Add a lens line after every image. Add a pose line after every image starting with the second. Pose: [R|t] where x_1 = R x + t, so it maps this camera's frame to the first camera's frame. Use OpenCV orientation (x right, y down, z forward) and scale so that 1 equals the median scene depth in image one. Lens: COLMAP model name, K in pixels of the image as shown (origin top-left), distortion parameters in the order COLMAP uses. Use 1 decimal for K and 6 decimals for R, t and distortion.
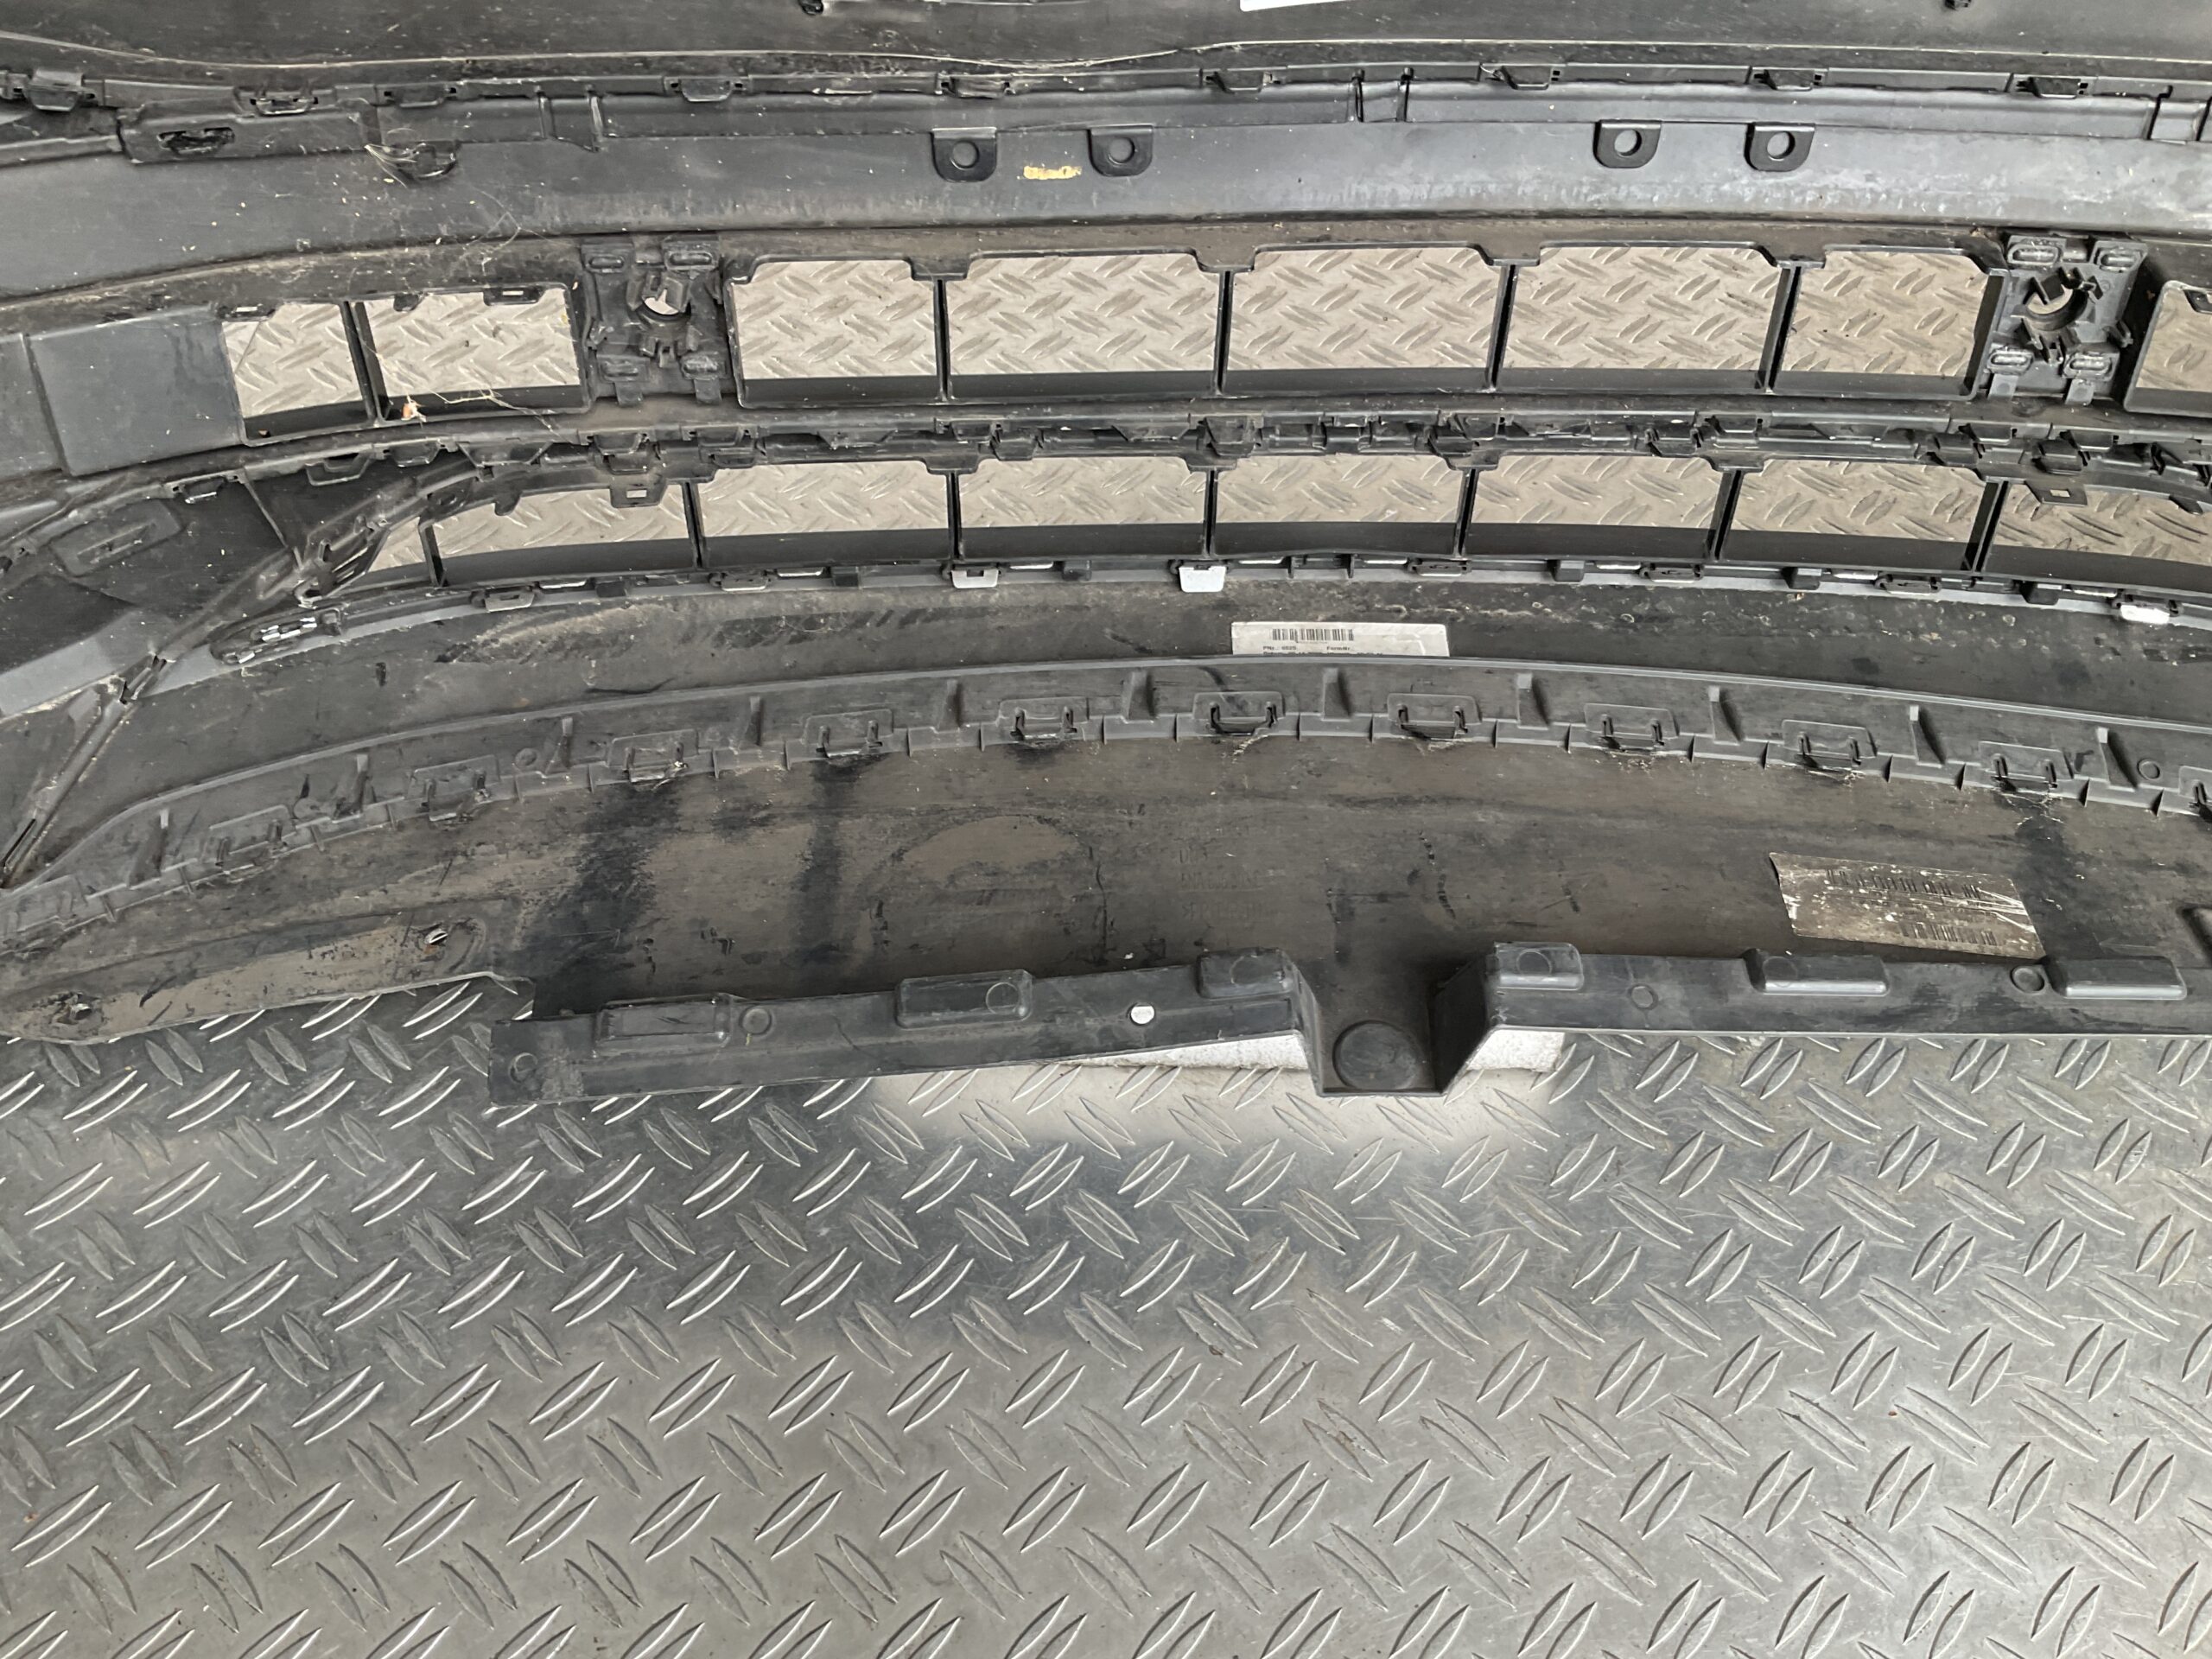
lens RADIAL K [[1846.1, 0, 1106.0], [0, 1846.1, 844.9], [0, 0, 1]] dist [0.071386, -0.150348]
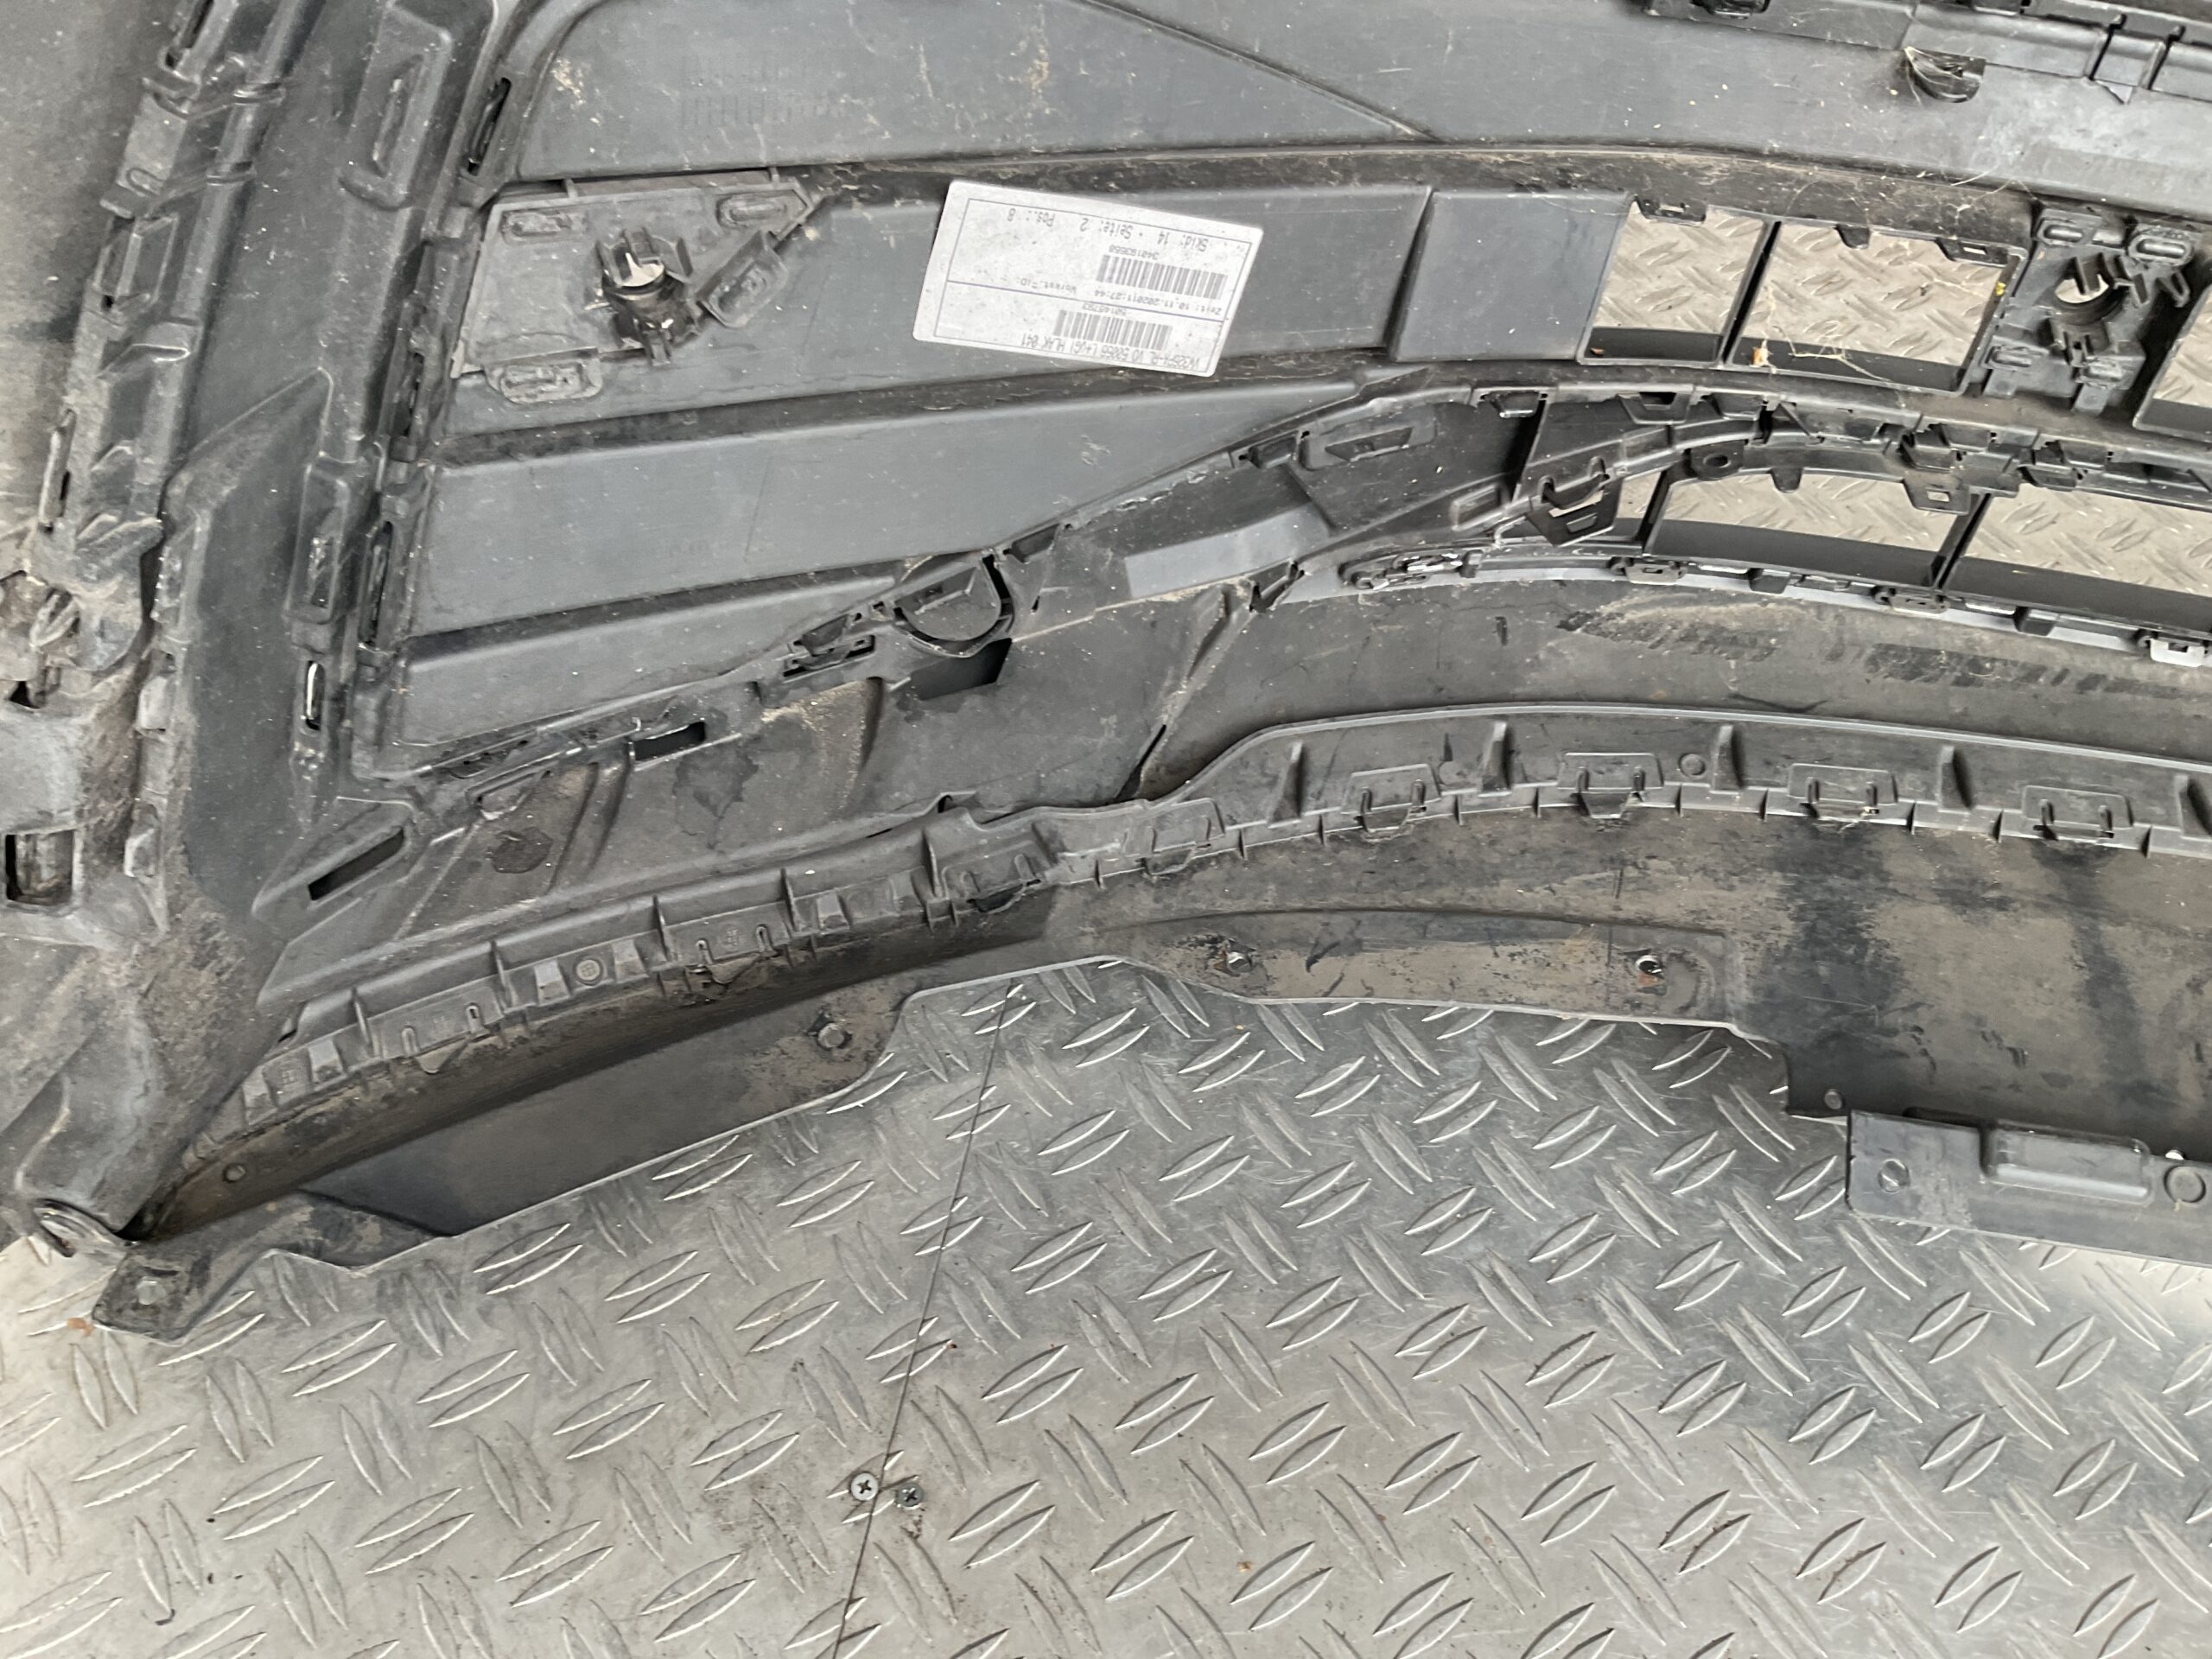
lens RADIAL K [[1846.1, 0, 1152.9], [0, 1846.1, 863.2], [0, 0, 1]] dist [0.071386, -0.150348]
pose [[0.975321, 0.212306, -0.060617, -0.532849], [-0.209544, 0.976578, 0.048853, 0.009235], [0.069569, -0.034945, 0.996965, 0.122010]]
